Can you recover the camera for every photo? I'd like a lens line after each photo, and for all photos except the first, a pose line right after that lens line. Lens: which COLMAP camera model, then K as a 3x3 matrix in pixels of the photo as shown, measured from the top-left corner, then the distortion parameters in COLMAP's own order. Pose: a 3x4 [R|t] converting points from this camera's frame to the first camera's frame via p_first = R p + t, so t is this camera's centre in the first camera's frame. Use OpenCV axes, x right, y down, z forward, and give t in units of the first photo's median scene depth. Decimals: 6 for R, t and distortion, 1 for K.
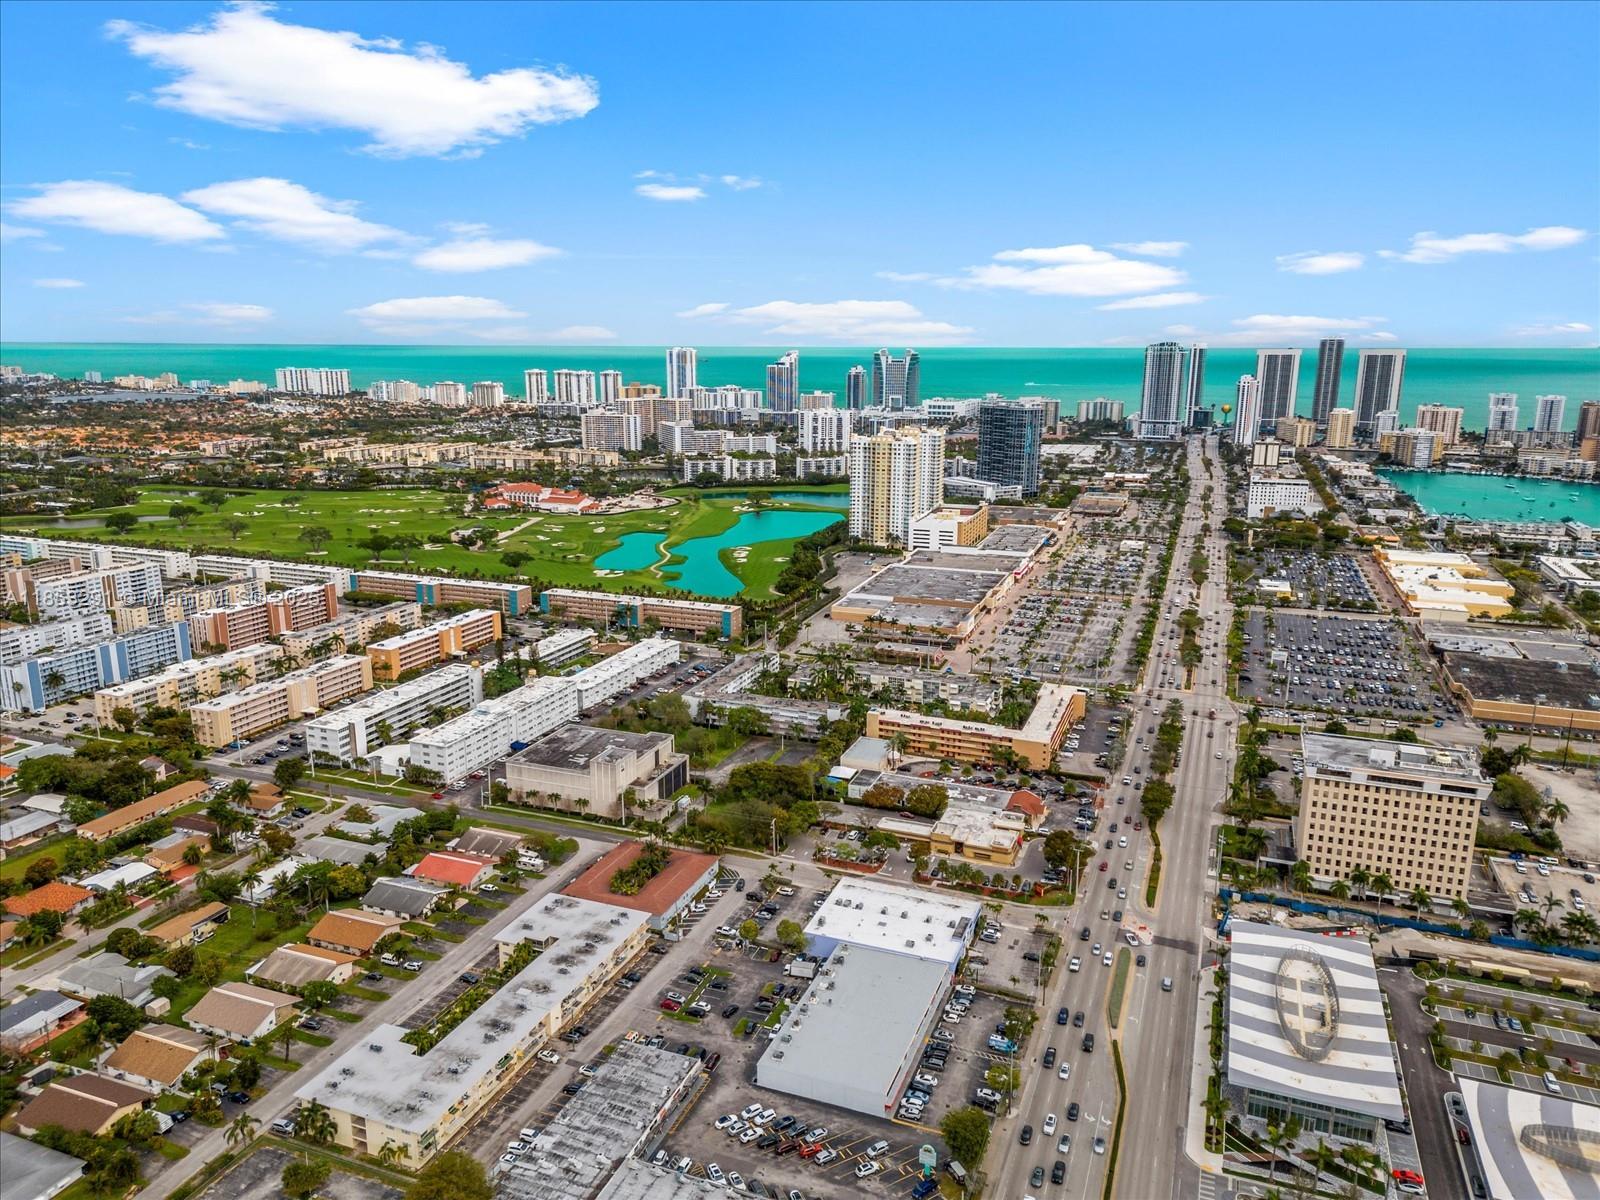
lens RADIAL K [[1110.4, 0, 800.0], [0, 1110.4, 600.0], [0, 0, 1]] dist [0.083190, -0.092231]
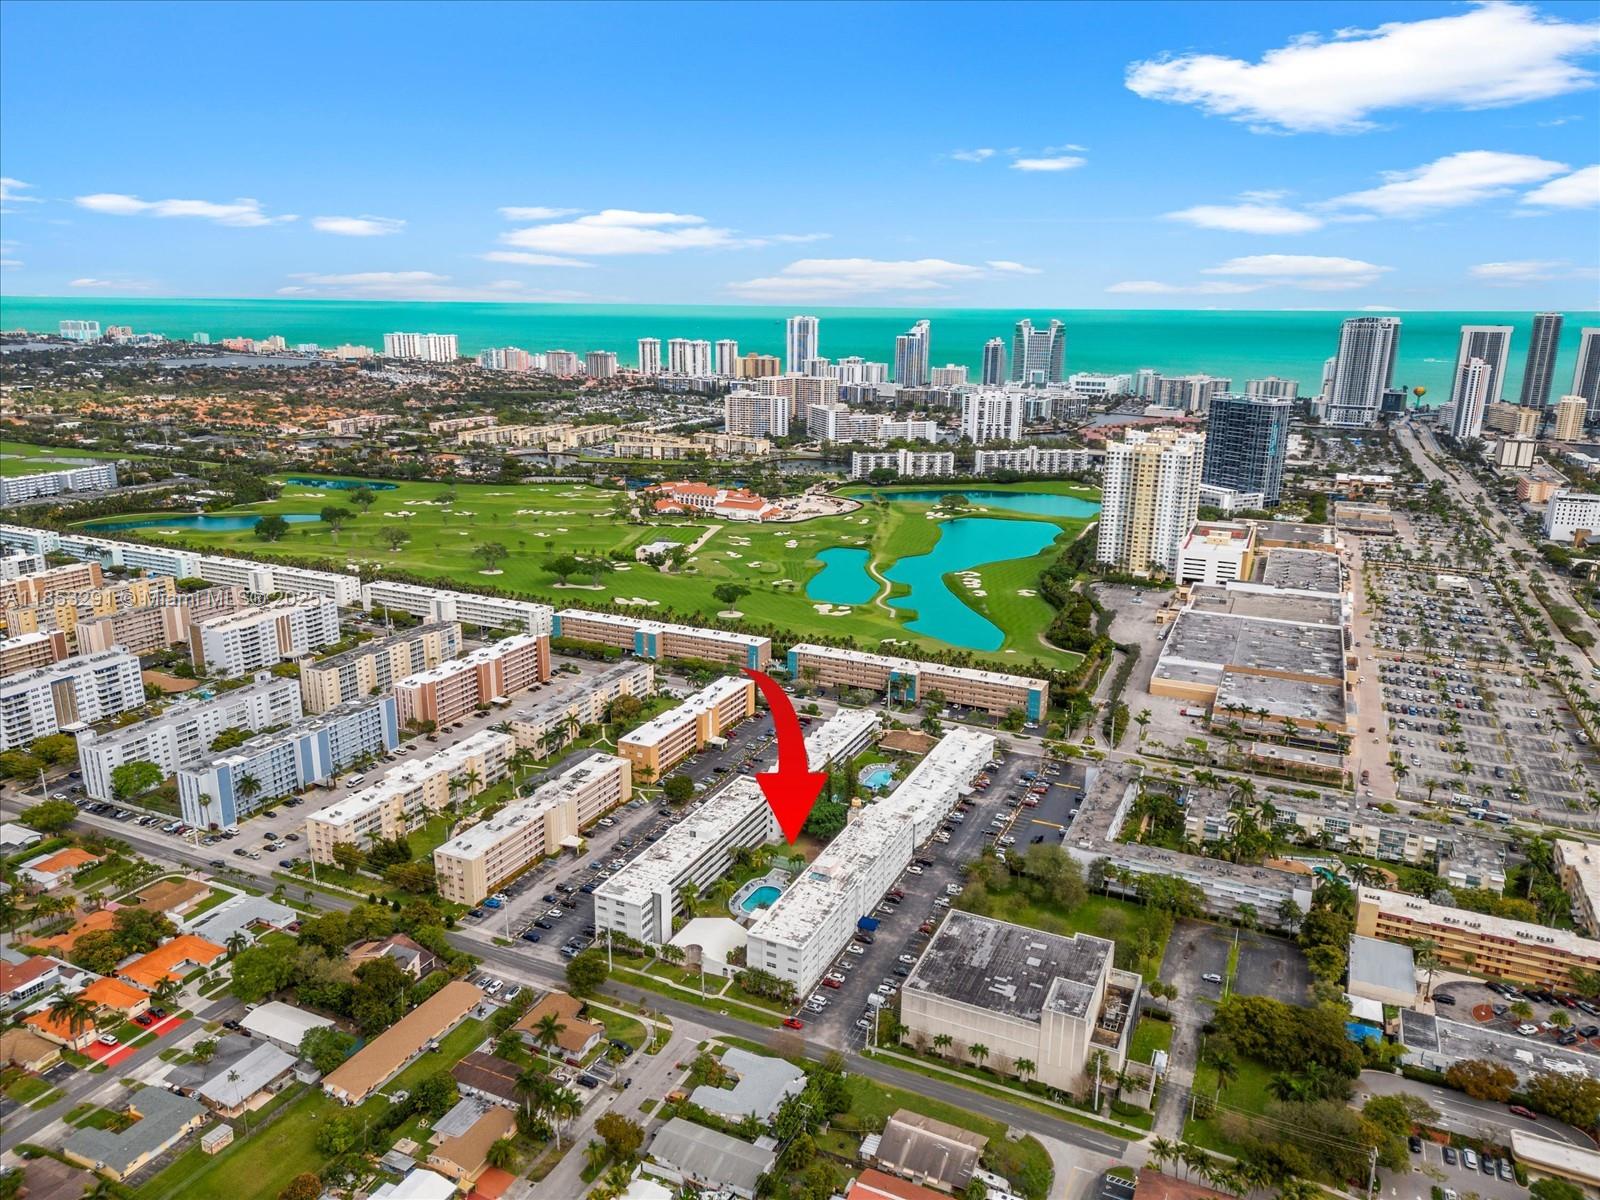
lens RADIAL K [[1110.4, 0, 800.0], [0, 1110.4, 600.0], [0, 0, 1]] dist [0.083190, -0.092231]
pose [[0.997736, 0.024020, -0.062824, -0.104140], [-0.021884, 0.999166, 0.034470, -0.043387], [0.063600, -0.033017, 0.997429, 0.111144]]
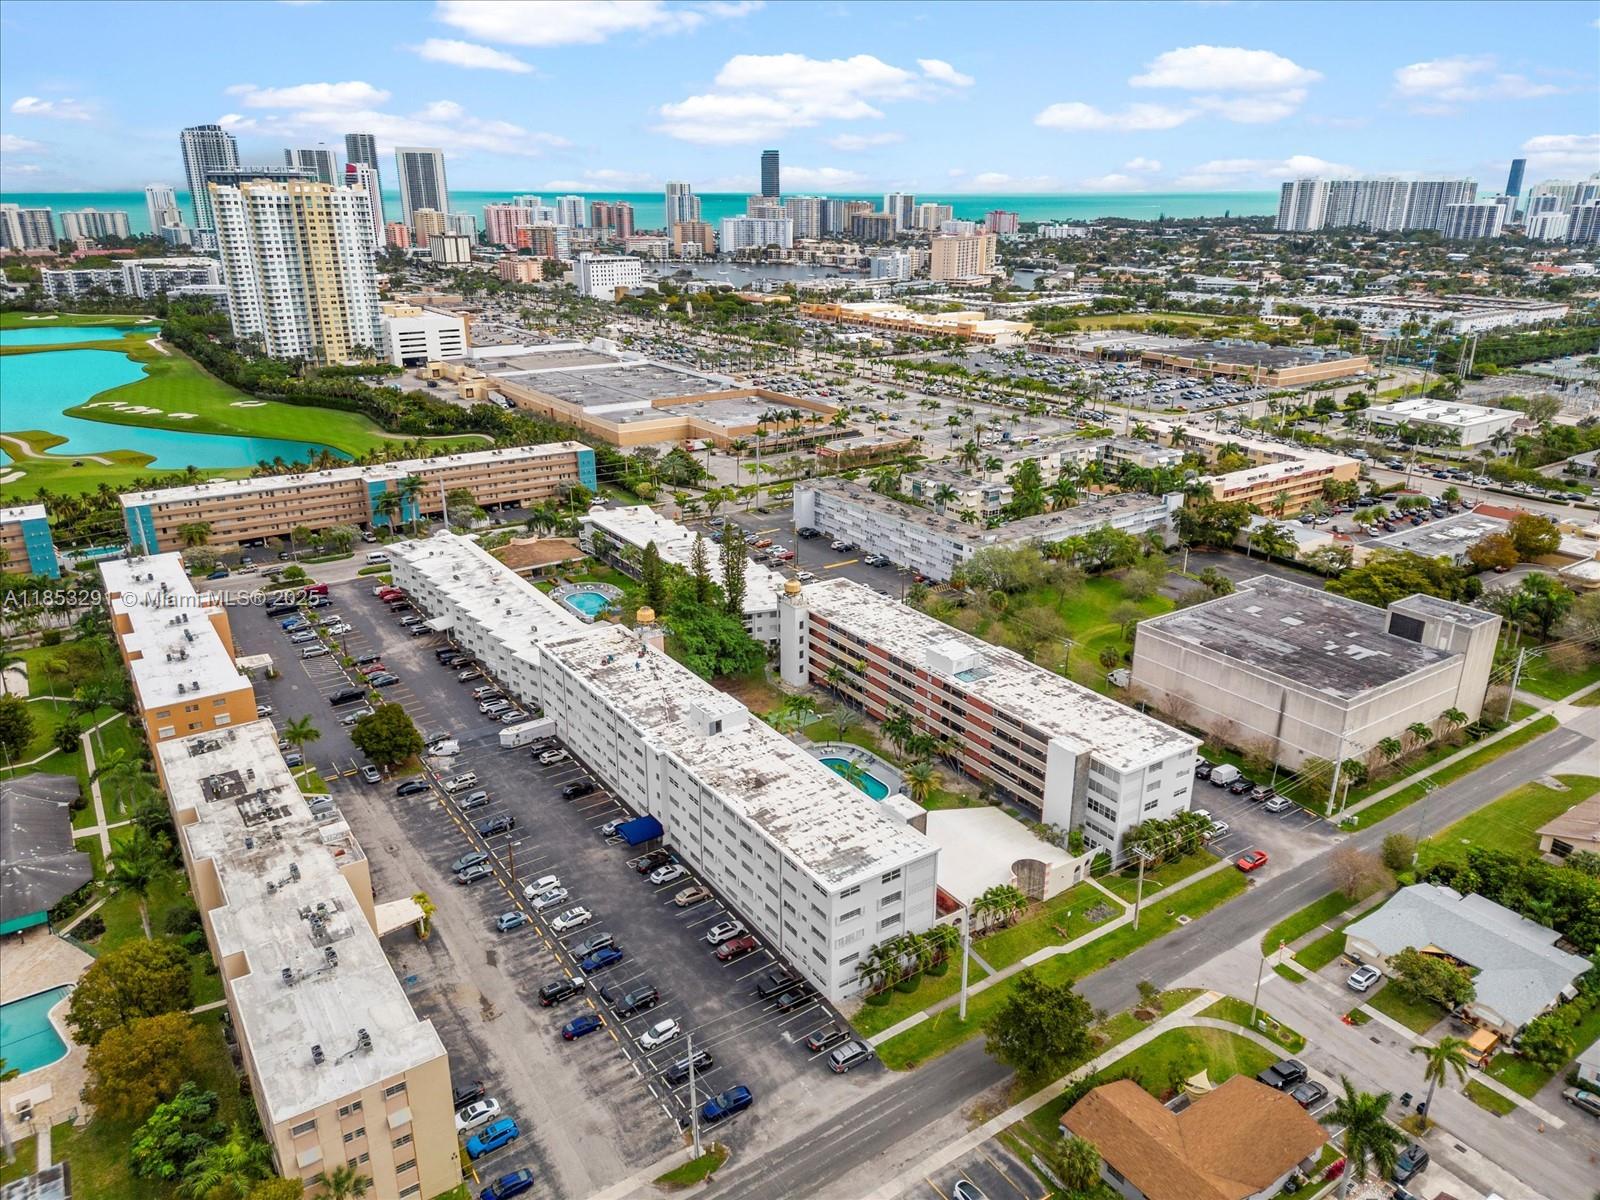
lens RADIAL K [[1110.4, 0, 800.0], [0, 1110.4, 600.0], [0, 0, 1]] dist [0.083190, -0.092231]
pose [[0.558360, -0.285691, 0.778855, -0.258203], [0.185139, 0.958067, 0.218702, -0.011056], [-0.808677, 0.022082, 0.587839, 0.330761]]
